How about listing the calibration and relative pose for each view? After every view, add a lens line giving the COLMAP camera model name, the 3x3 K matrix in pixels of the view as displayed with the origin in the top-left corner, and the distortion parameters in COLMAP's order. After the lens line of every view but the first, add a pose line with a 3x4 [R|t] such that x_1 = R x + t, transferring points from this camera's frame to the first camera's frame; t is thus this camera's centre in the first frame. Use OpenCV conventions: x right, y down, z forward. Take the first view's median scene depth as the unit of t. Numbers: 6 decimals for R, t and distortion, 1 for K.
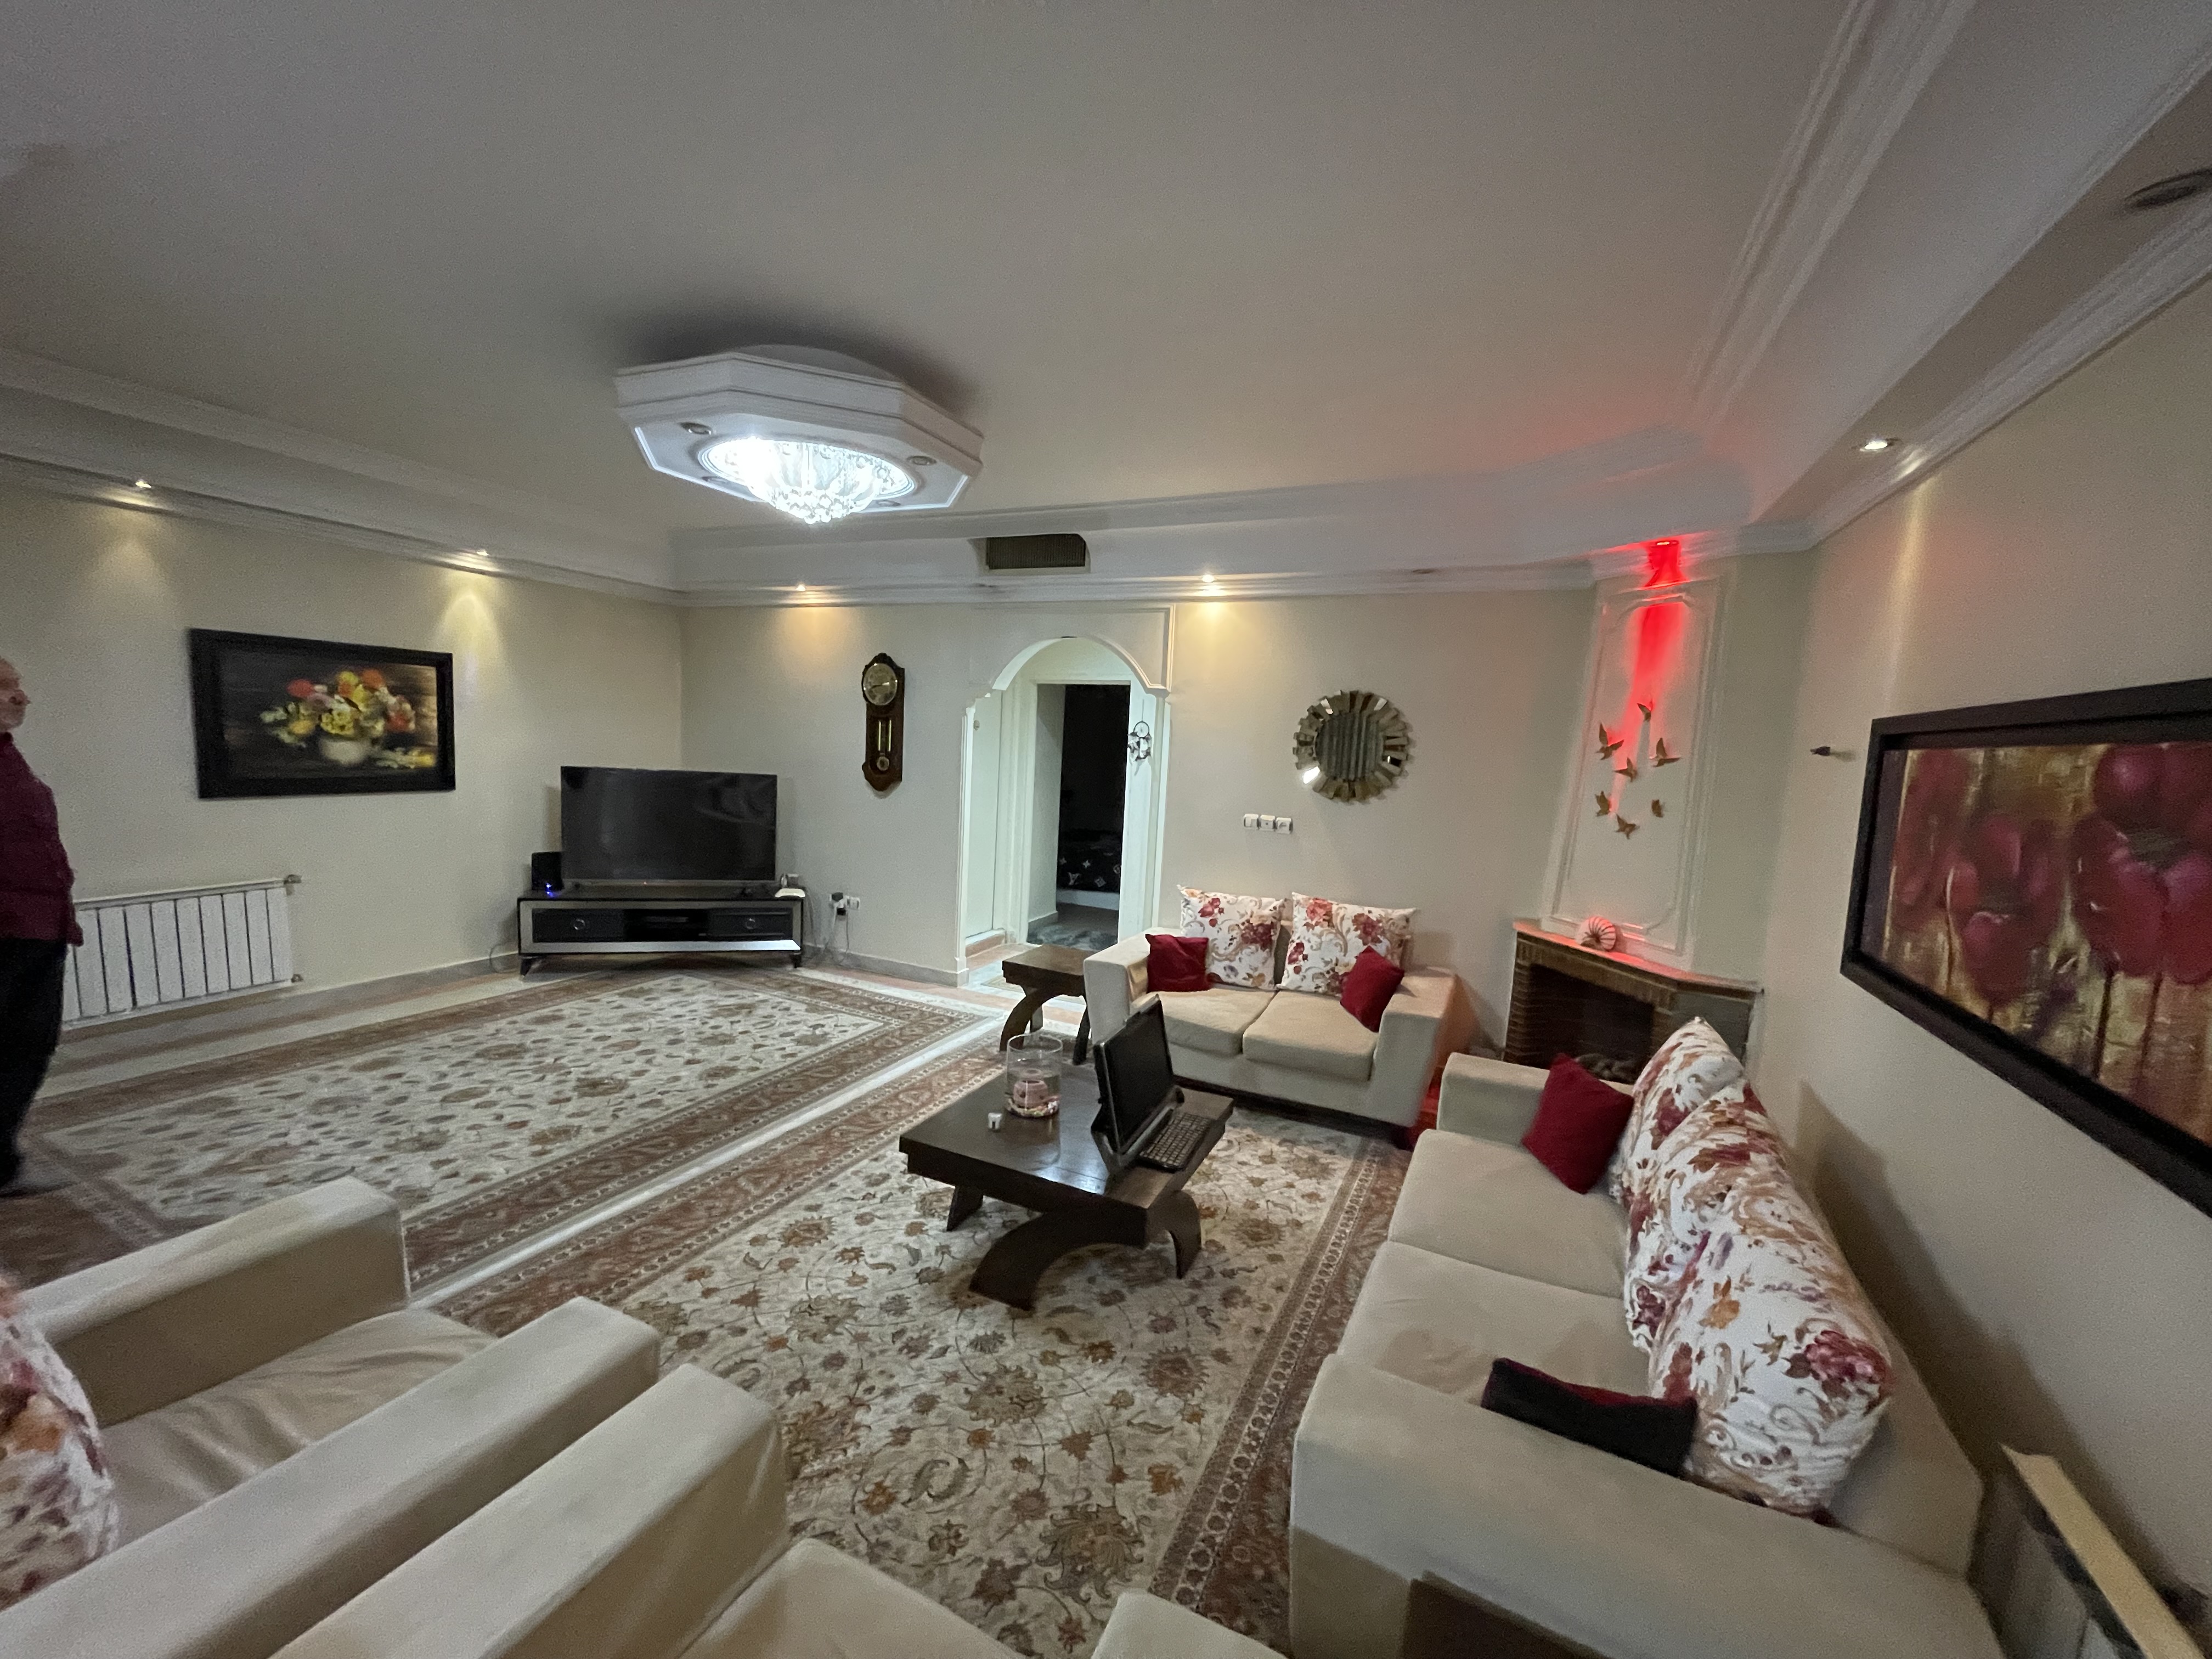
lens RADIAL K [[893.1, 0, 1106.0], [0, 893.1, 829.5], [0, 0, 1]] dist [-0.008358, -0.000003]
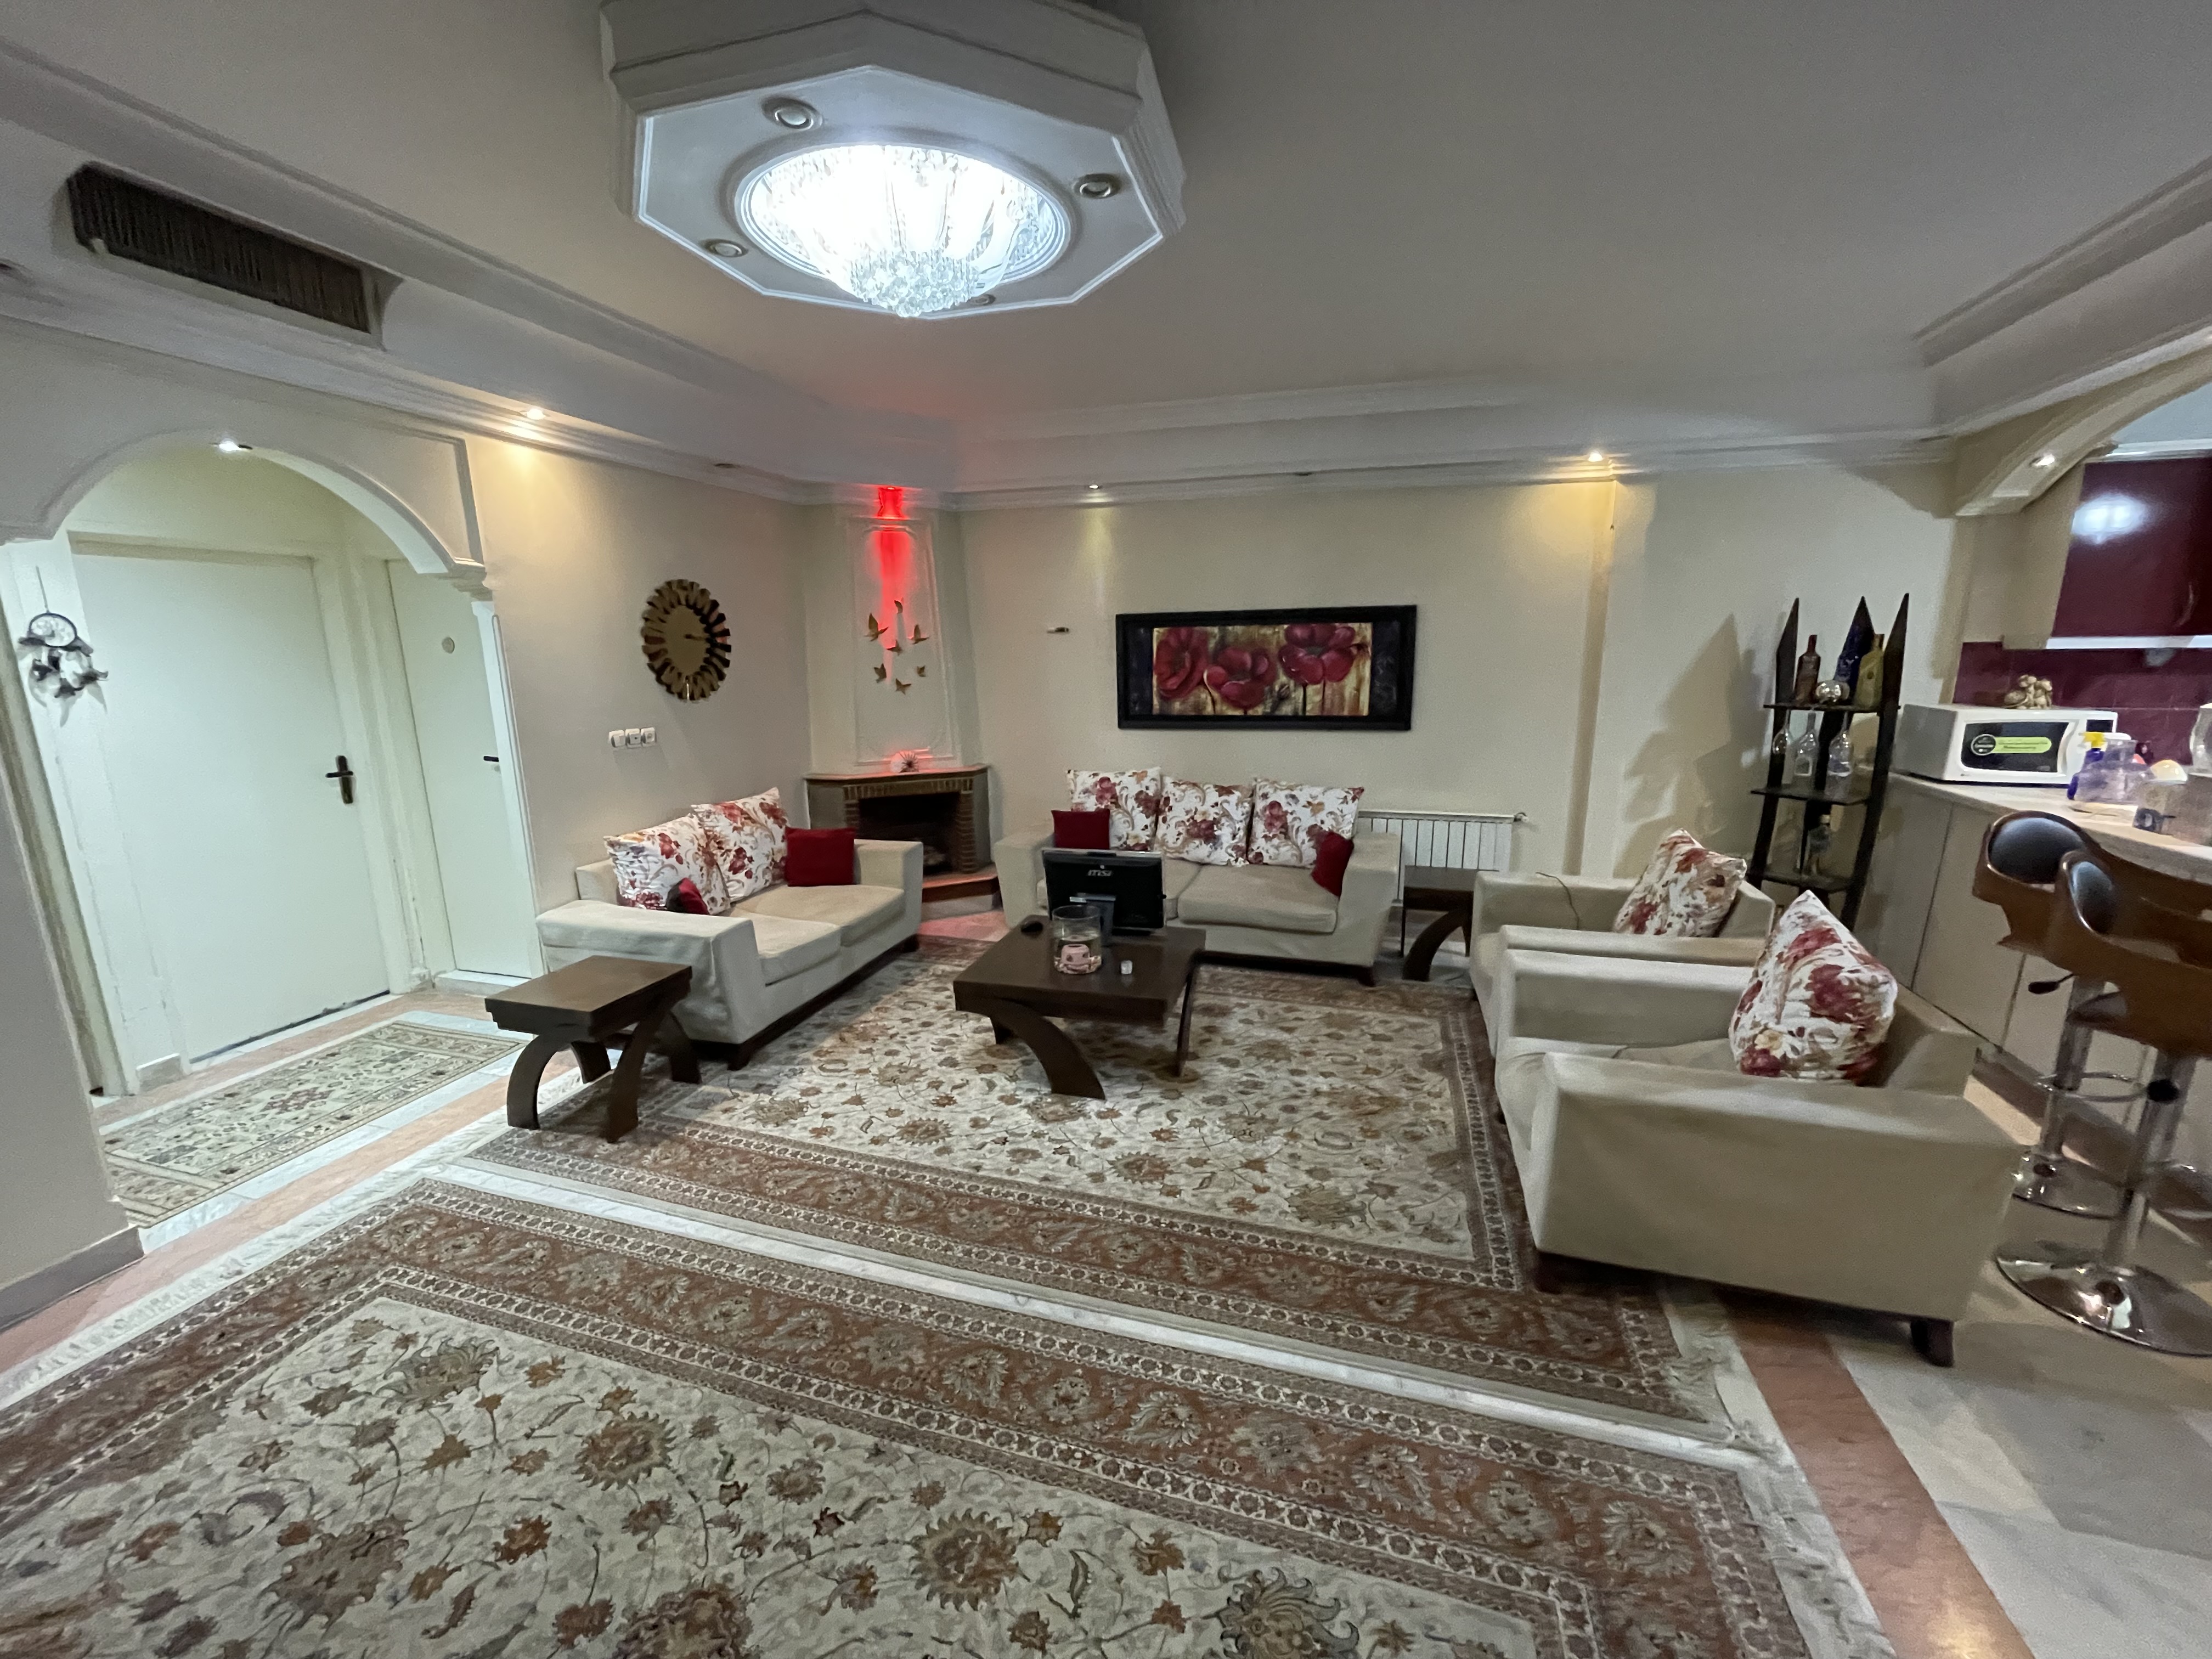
lens RADIAL K [[872.0, 0, 1106.0], [0, 872.0, 829.5], [0, 0, 1]] dist [0.003520, 0.000208]
pose [[-0.147602, -0.249907, 0.956953, -0.908961], [0.109319, 0.957501, 0.266912, -0.125087], [-0.982987, 0.144010, -0.114010, 0.867166]]
